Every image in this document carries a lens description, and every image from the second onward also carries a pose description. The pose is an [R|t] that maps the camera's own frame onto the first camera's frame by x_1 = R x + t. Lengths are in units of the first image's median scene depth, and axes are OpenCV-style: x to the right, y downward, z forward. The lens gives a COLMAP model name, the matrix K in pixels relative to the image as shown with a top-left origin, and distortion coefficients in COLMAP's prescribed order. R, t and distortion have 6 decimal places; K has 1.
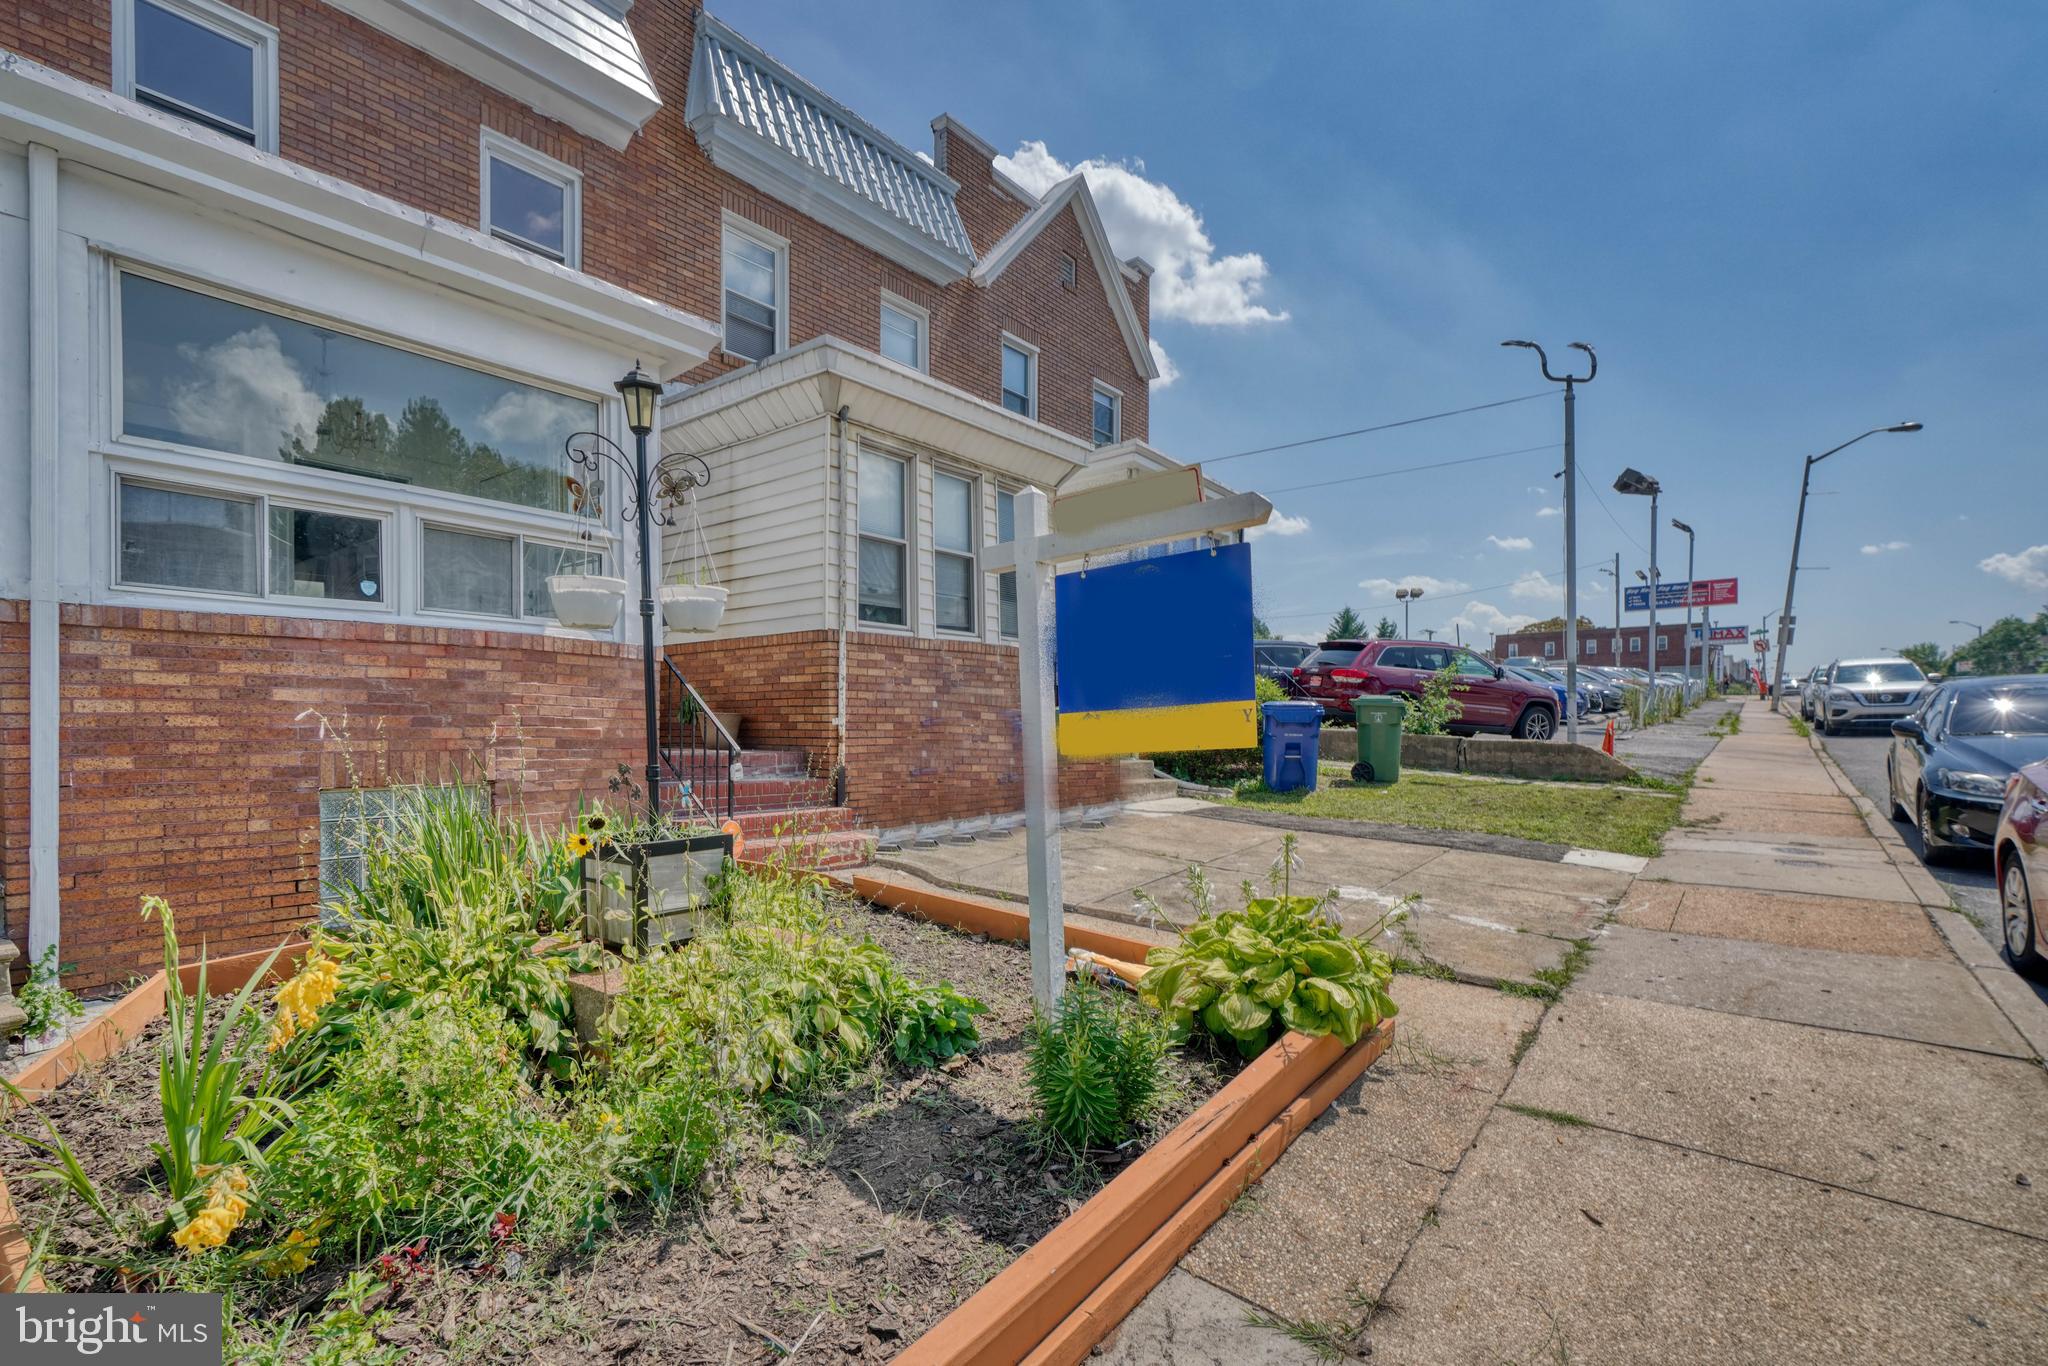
lens RADIAL K [[927.9, 0, 999.2], [0, 927.9, 732.6], [0, 0, 1]] dist [-0.011772, 0.003861]
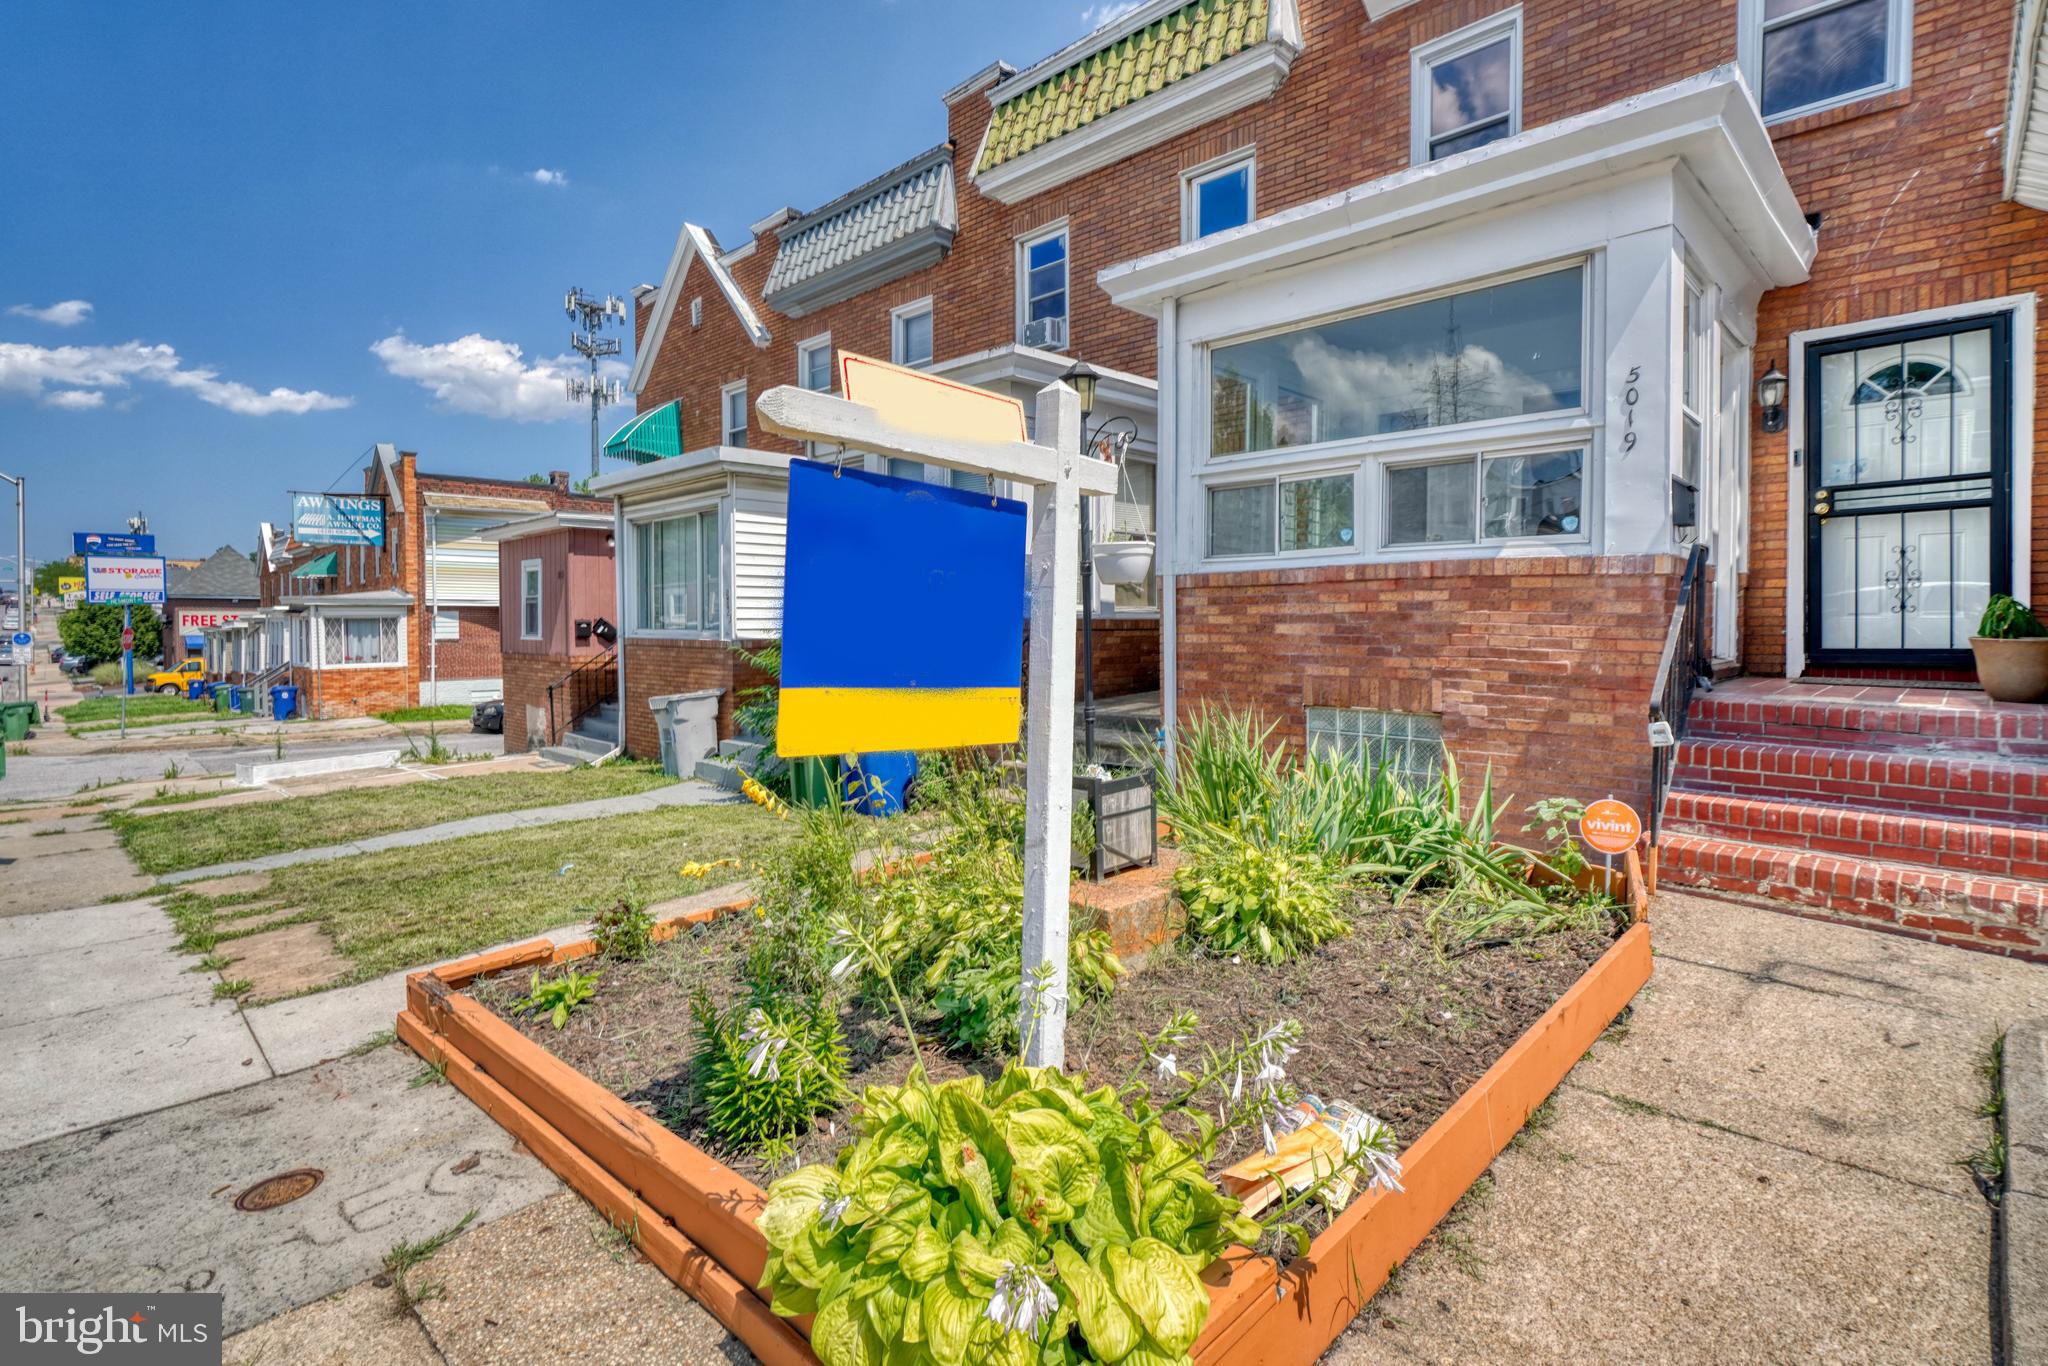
lens RADIAL K [[967.6, 0, 1039.2], [0, 967.6, 643.8], [0, 0, 1]] dist [-0.008041, 0.002255]
pose [[-0.079751, 0.024300, -0.996519, 0.478273], [-0.003225, 0.999691, 0.024635, -0.041804], [0.996810, 0.005179, -0.079648, 0.612536]]
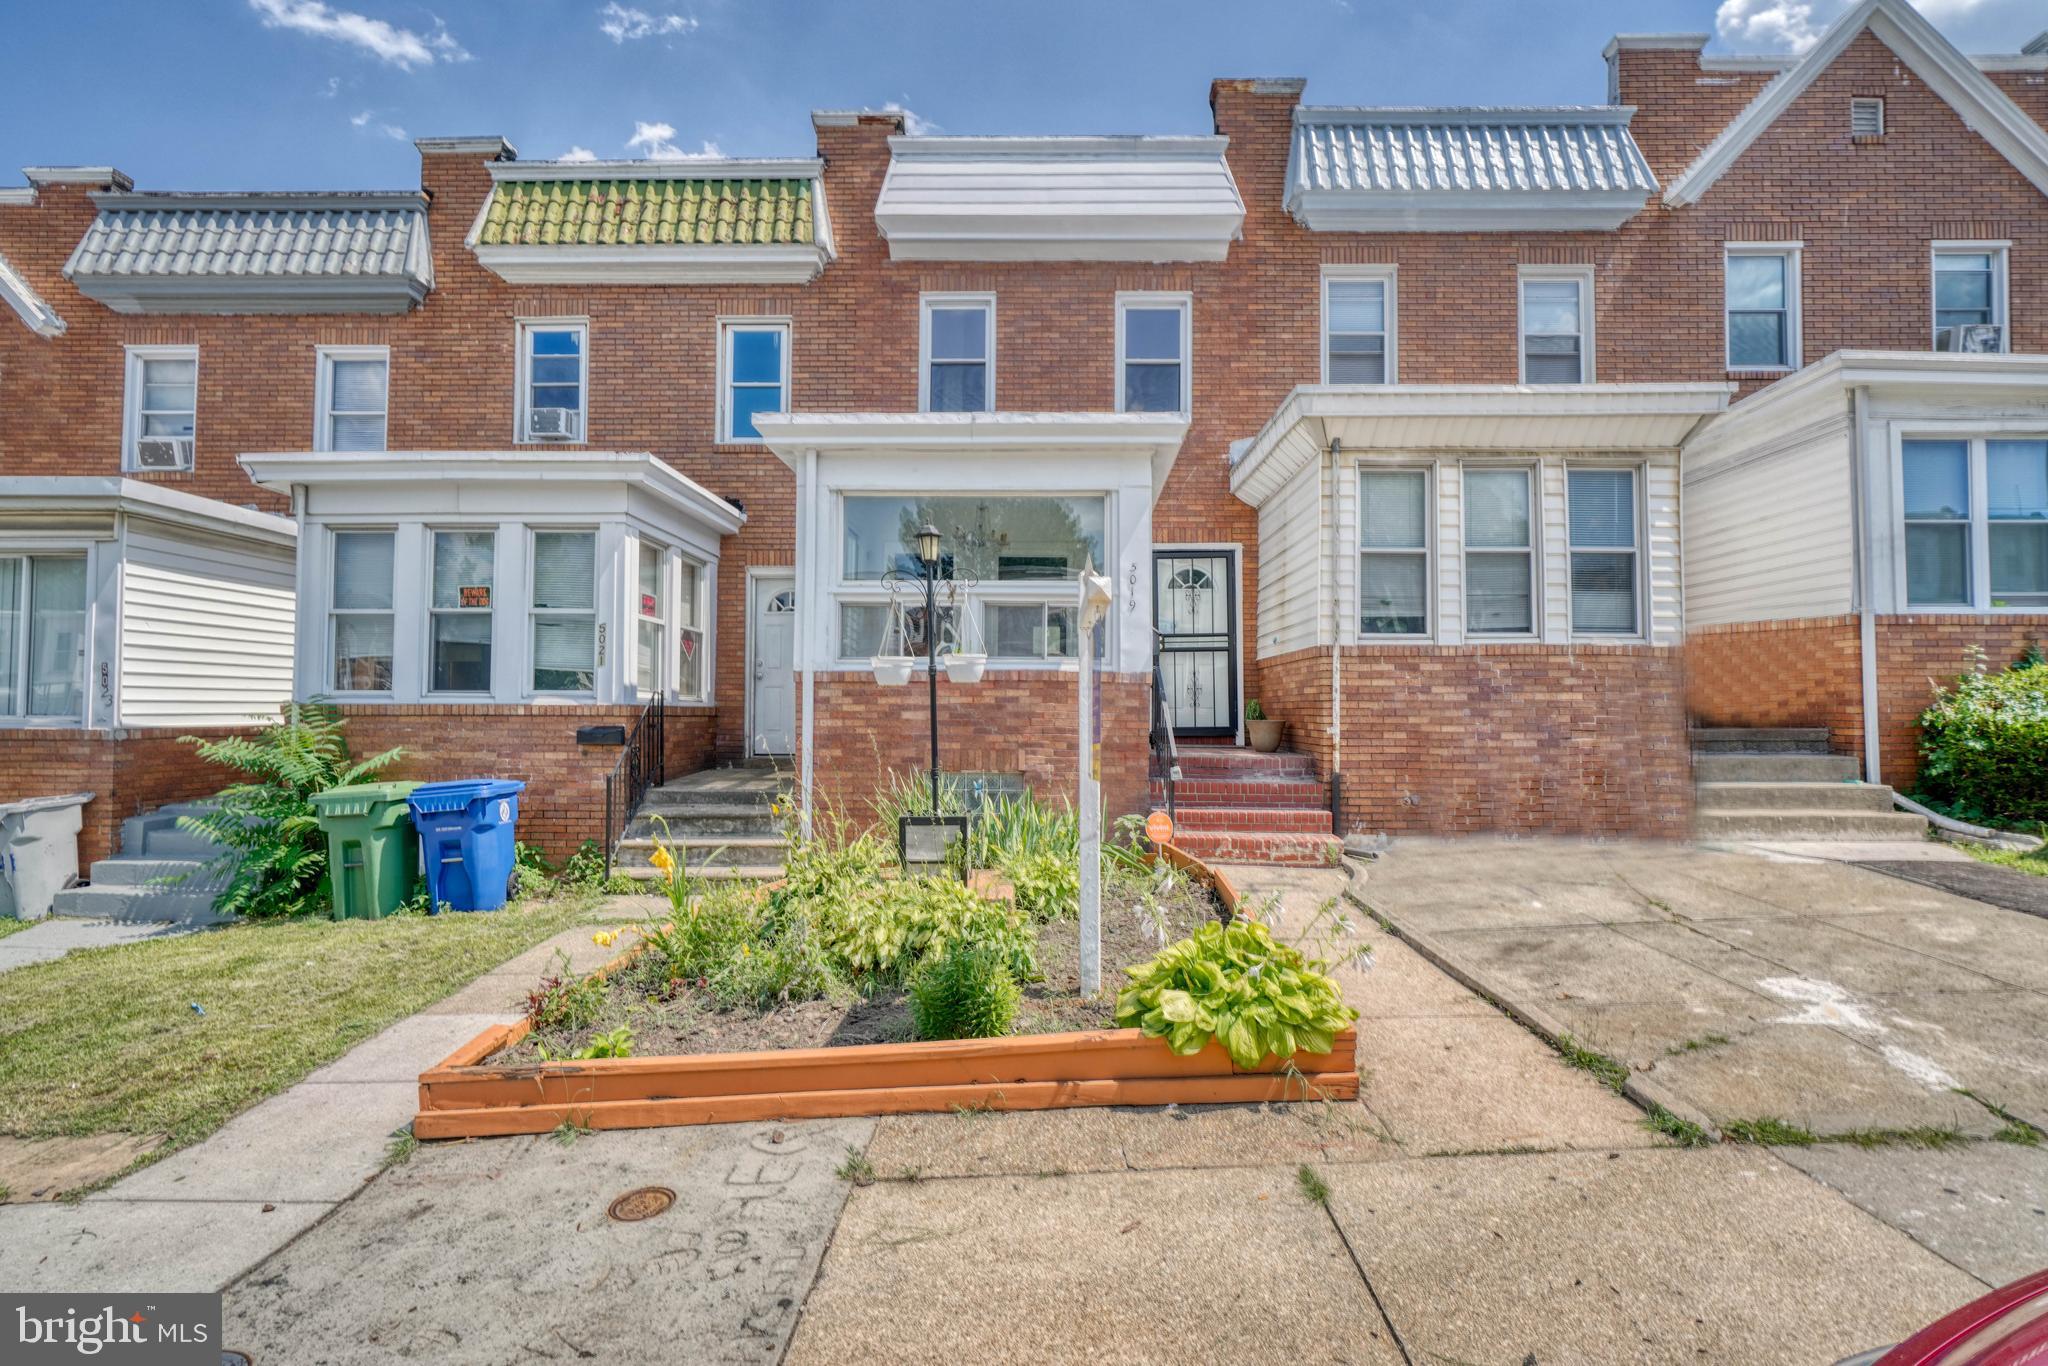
lens RADIAL K [[927.9, 0, 1039.3], [0, 927.9, 679.7], [0, 0, 1]] dist [-0.011772, 0.003861]
pose [[0.628784, -0.023053, -0.777239, 0.582476], [-0.009613, 0.999254, -0.037414, -0.035854], [0.777521, 0.030997, 0.628093, 0.078982]]
